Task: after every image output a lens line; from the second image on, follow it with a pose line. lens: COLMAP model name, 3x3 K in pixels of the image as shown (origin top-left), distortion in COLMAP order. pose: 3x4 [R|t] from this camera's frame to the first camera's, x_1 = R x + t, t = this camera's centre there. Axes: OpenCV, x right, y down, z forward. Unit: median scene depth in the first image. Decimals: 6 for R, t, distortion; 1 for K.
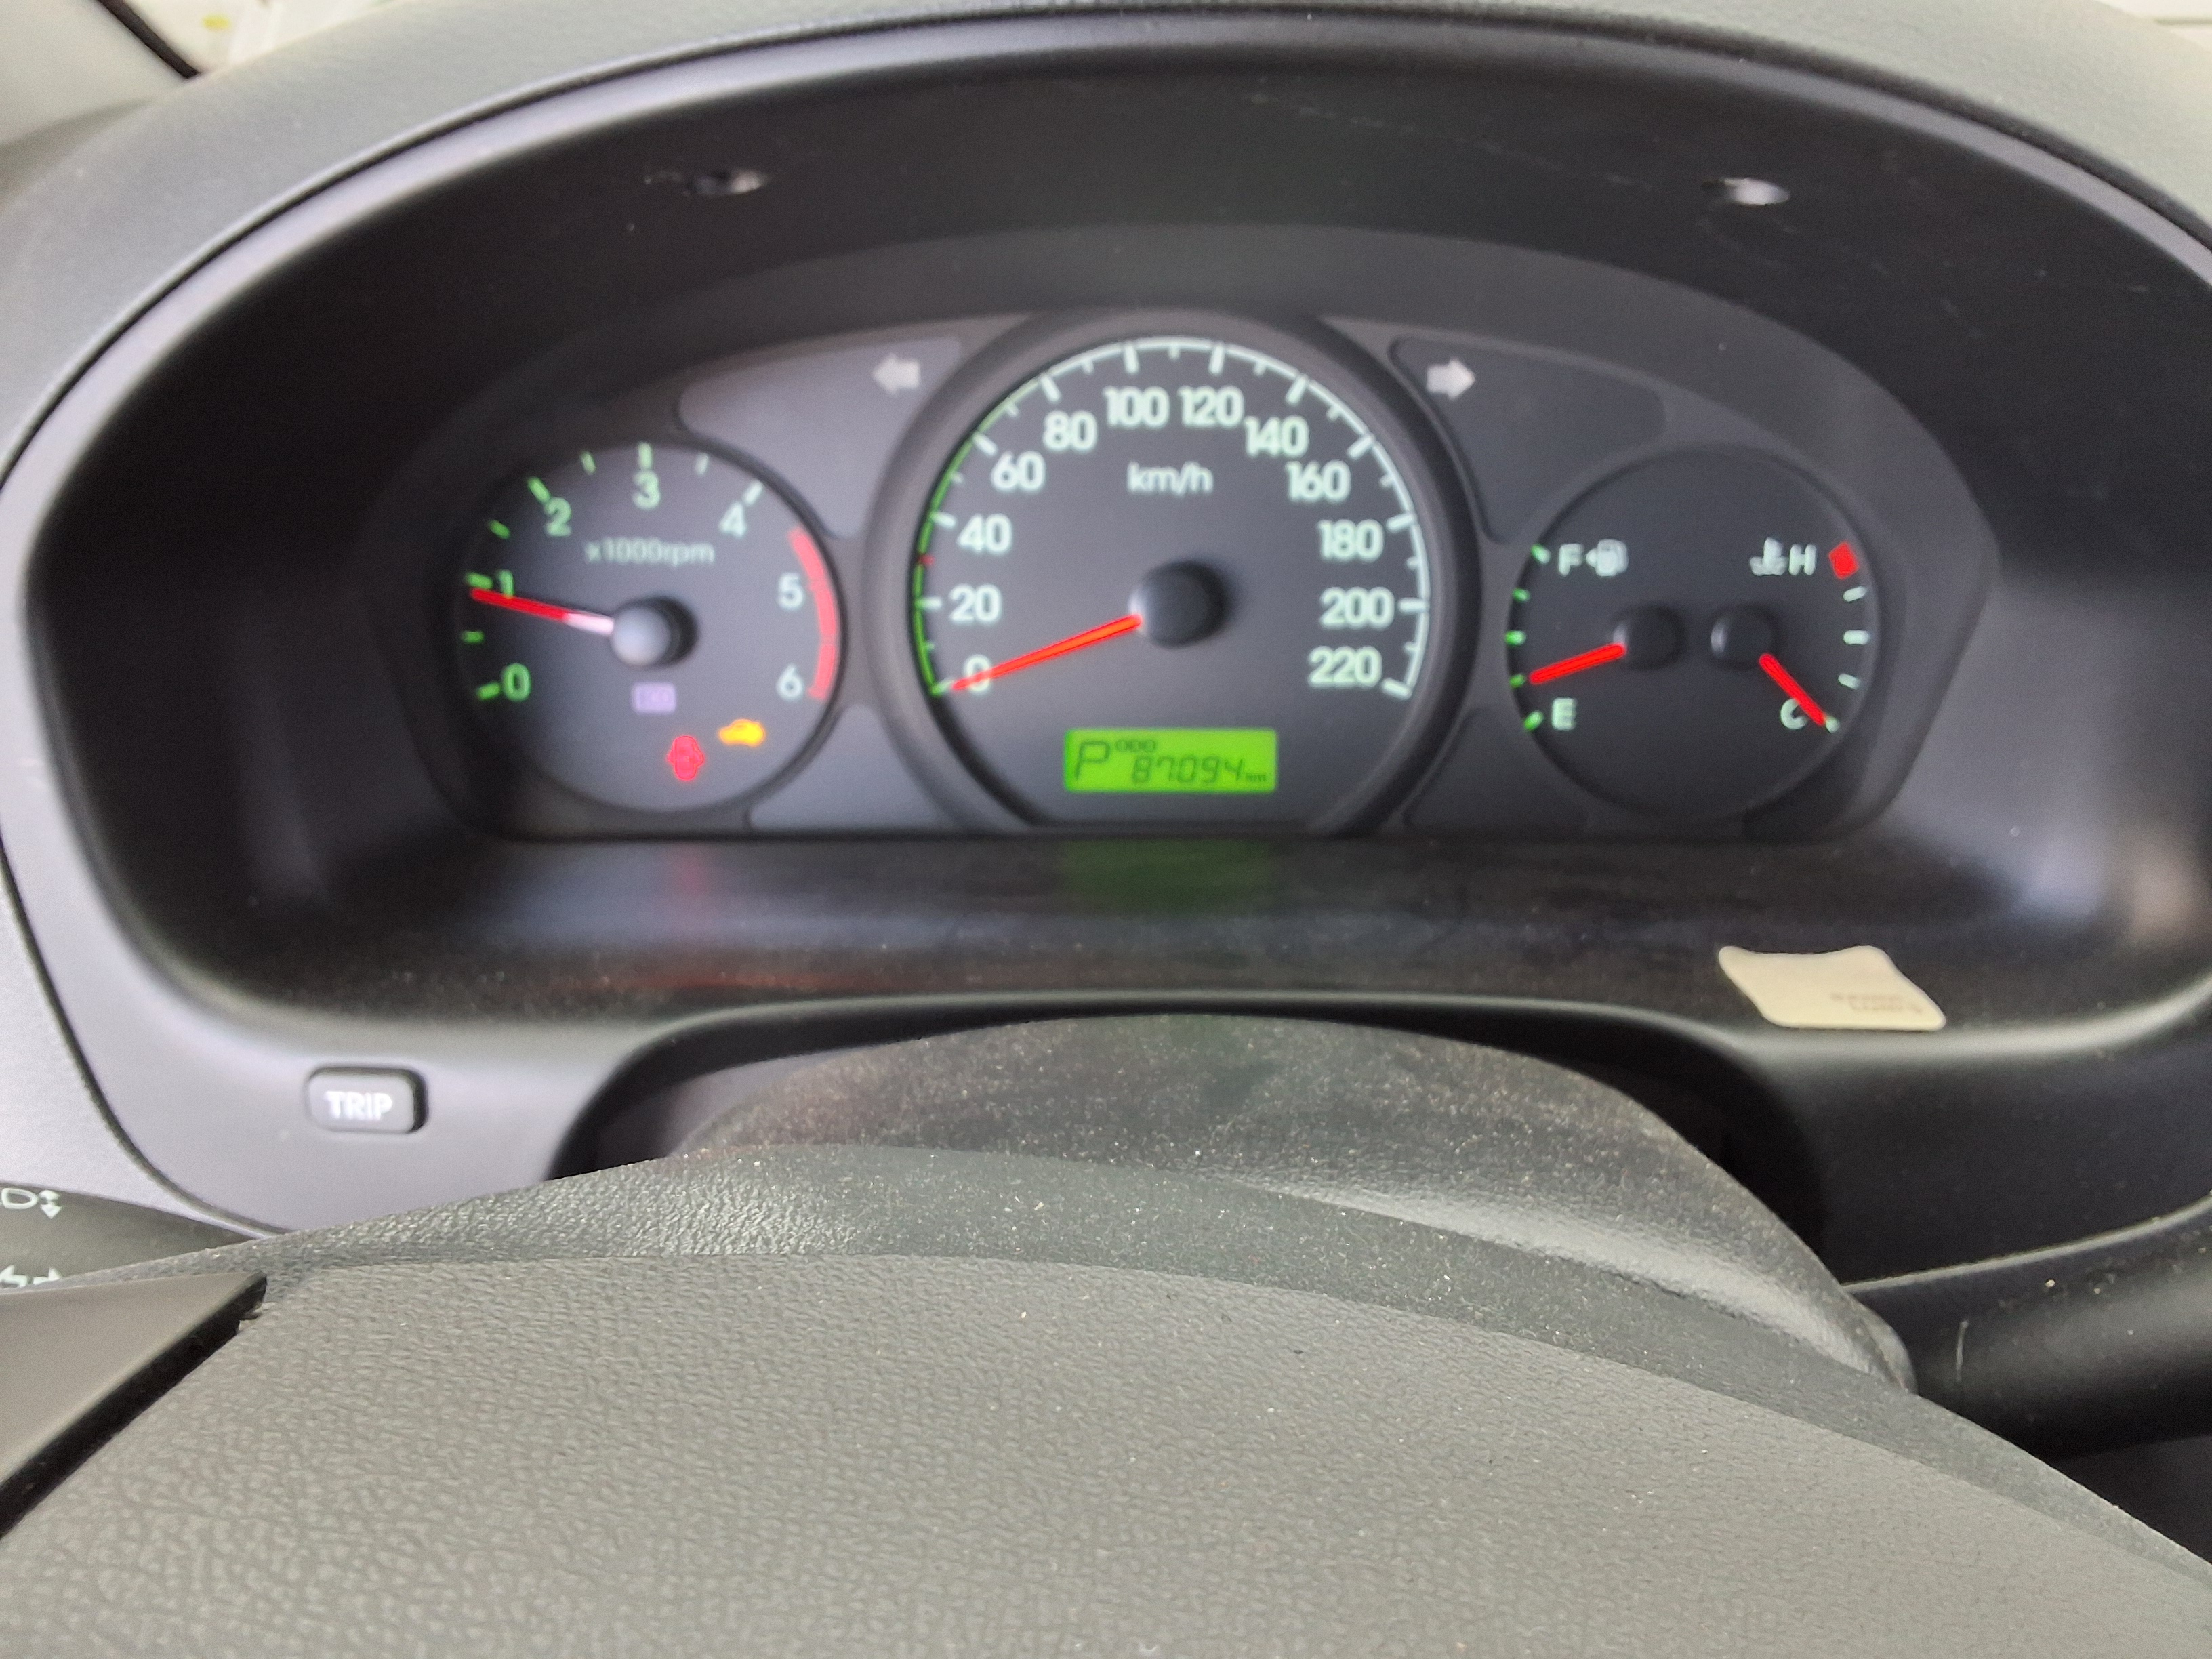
lens RADIAL K [[1808.4, 0, 1109.7], [0, 1808.4, 871.9], [0, 0, 1]] dist [0.084714, -0.003742]
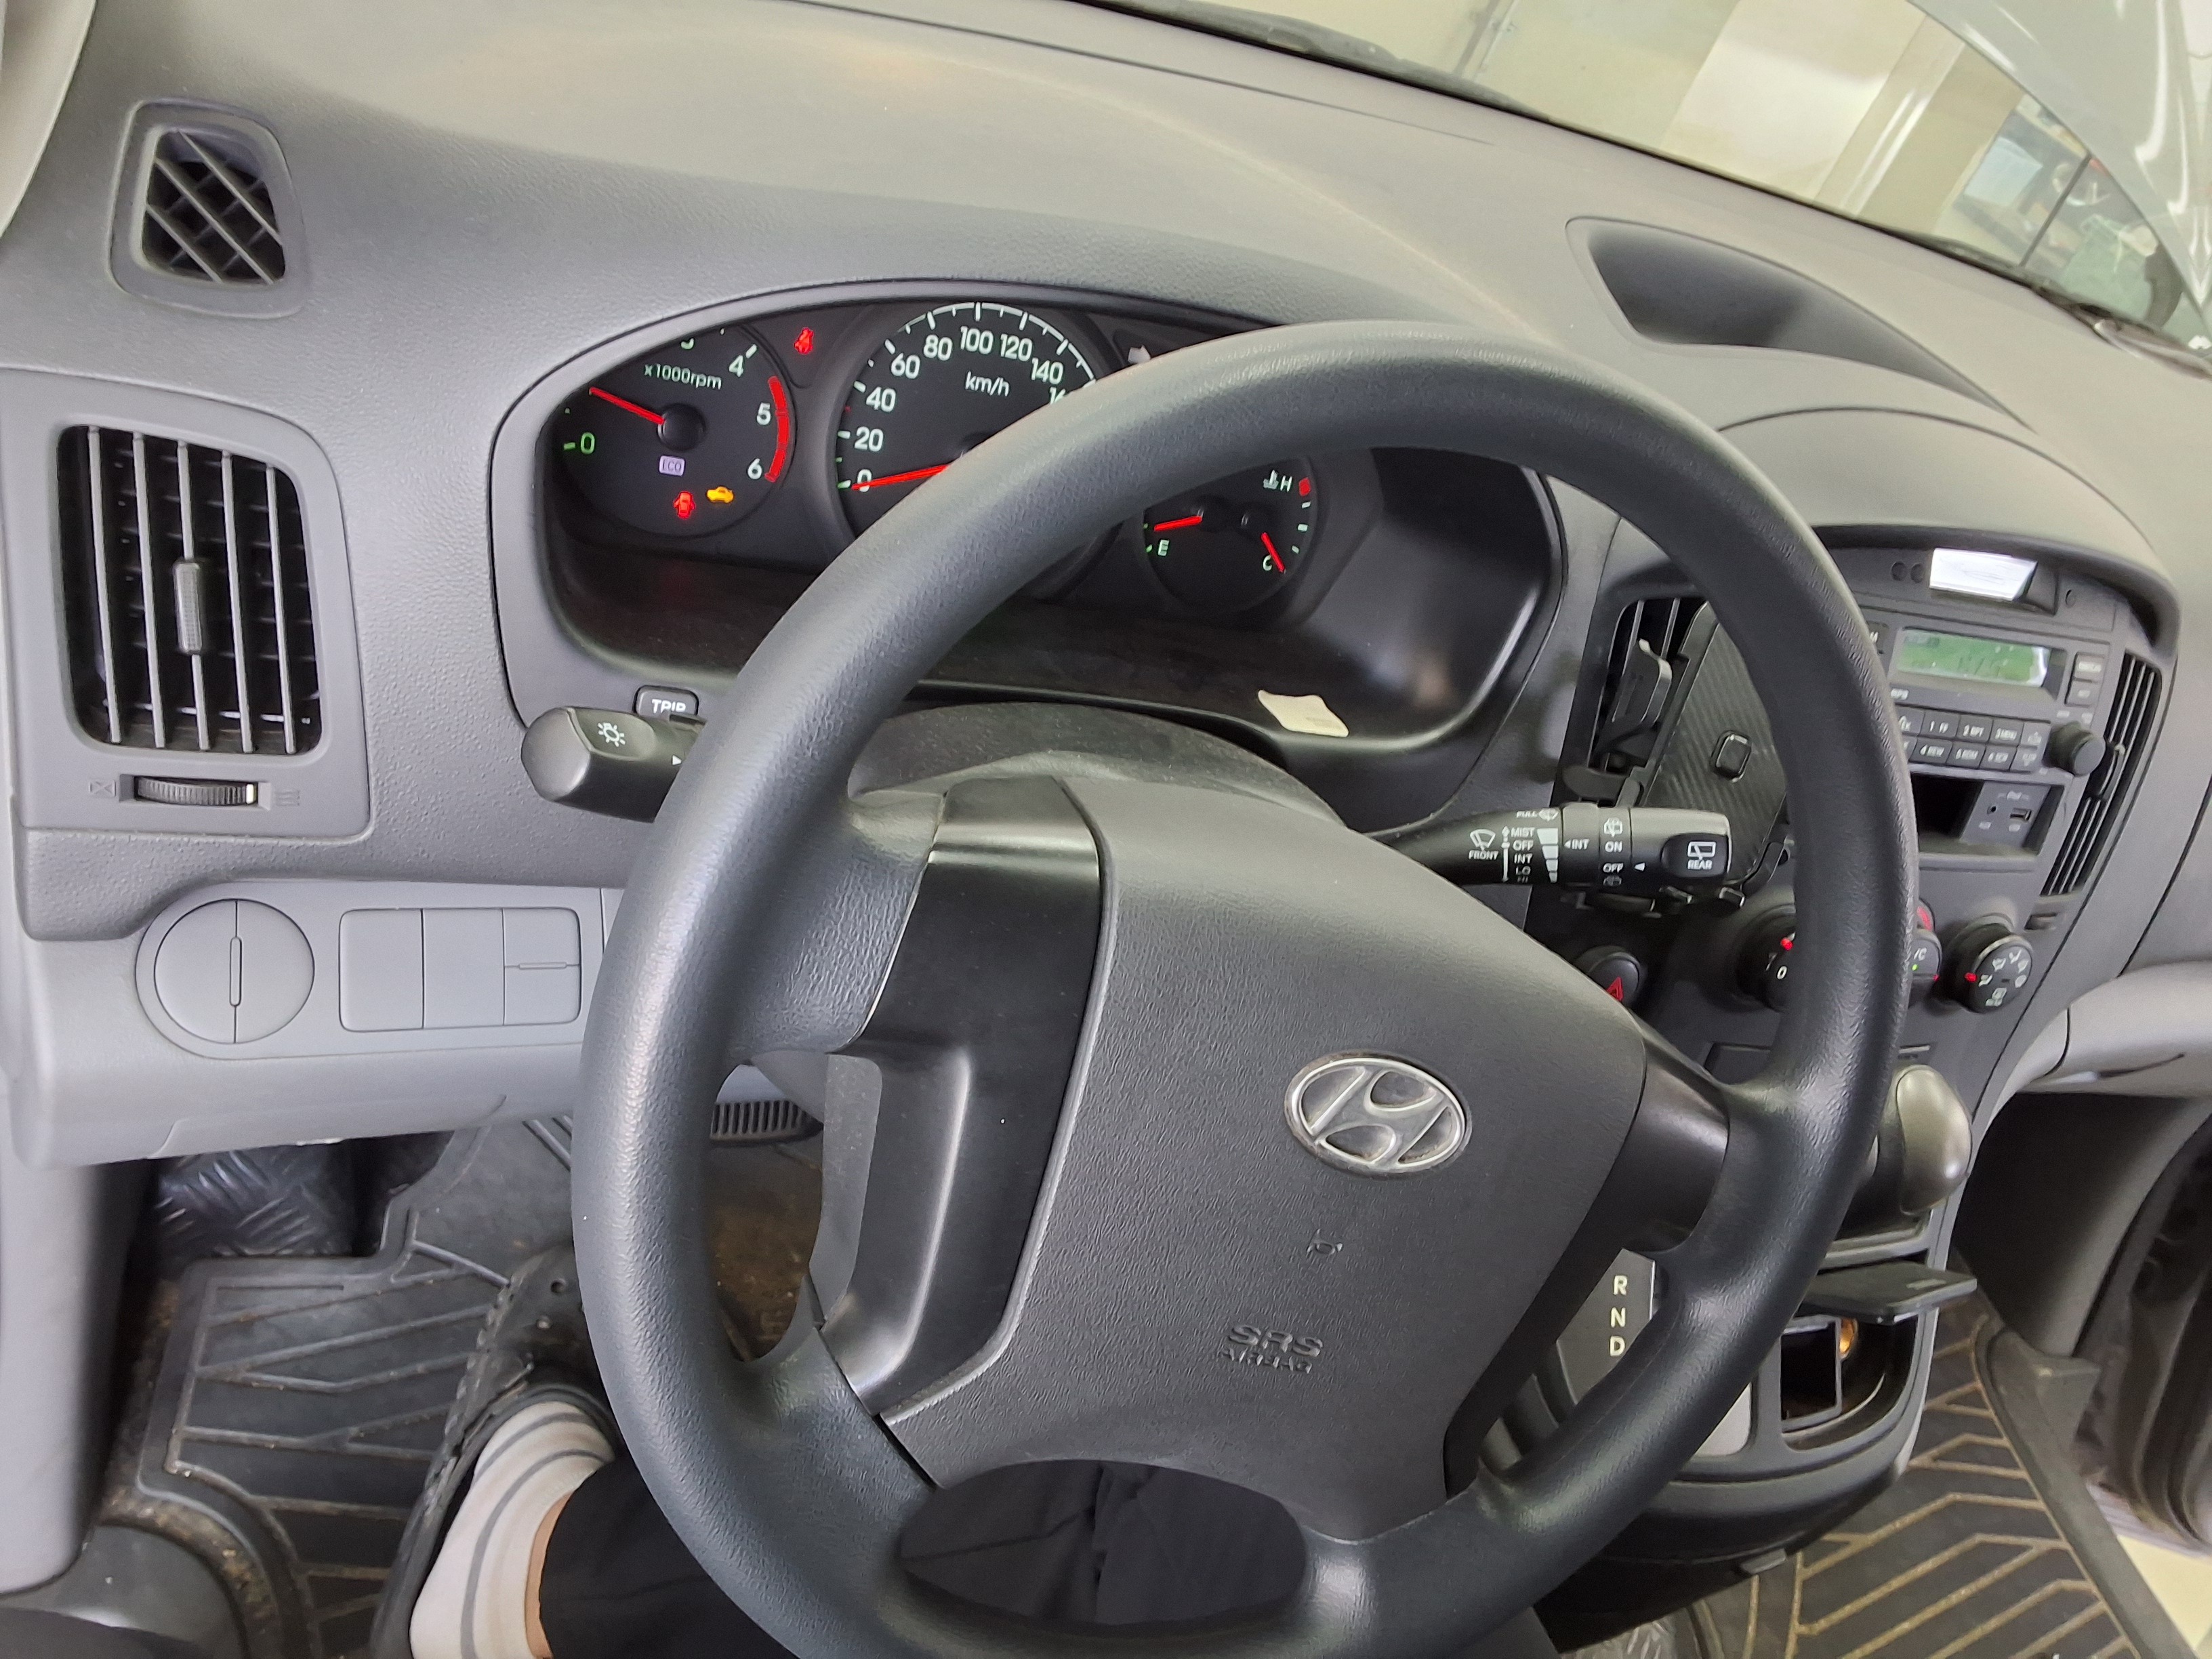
lens RADIAL K [[1752.5, 0, 1106.0], [0, 1752.5, 829.5], [0, 0, 1]] dist [0.110738, 0.000882]
pose [[0.904218, 0.061531, 0.422616, -0.554354], [-0.132803, 0.981018, 0.141308, -0.052811], [-0.405899, -0.183898, 0.895225, -0.640470]]
